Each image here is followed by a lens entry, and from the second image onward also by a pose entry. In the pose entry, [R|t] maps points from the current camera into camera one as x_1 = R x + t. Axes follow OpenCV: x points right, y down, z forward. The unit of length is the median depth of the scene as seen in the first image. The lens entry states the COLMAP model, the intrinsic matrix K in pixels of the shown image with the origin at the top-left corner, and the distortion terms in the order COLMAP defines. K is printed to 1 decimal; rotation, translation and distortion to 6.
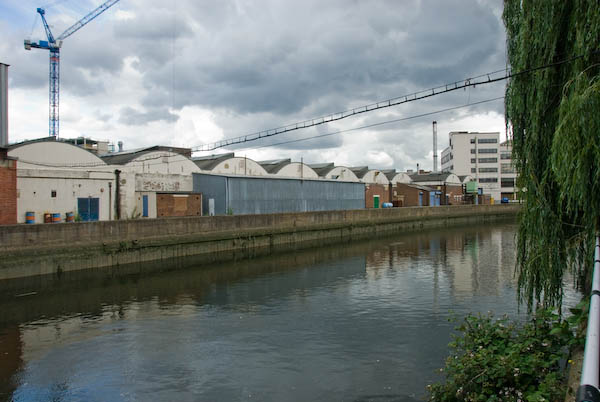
lens RADIAL K [[487.2, 0, 300.0], [0, 487.2, 201.0], [0, 0, 1]] dist [-0.110021, 0.000938]
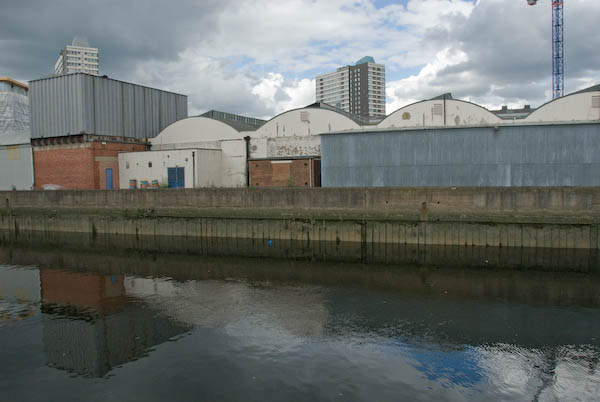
lens RADIAL K [[487.2, 0, 300.0], [0, 487.2, 201.0], [0, 0, 1]] dist [-0.110021, 0.000938]
pose [[0.239022, 0.070436, -0.968456, 0.594939], [0.017657, 0.996885, 0.076861, -0.008008], [0.970854, -0.035471, 0.237034, 0.850245]]
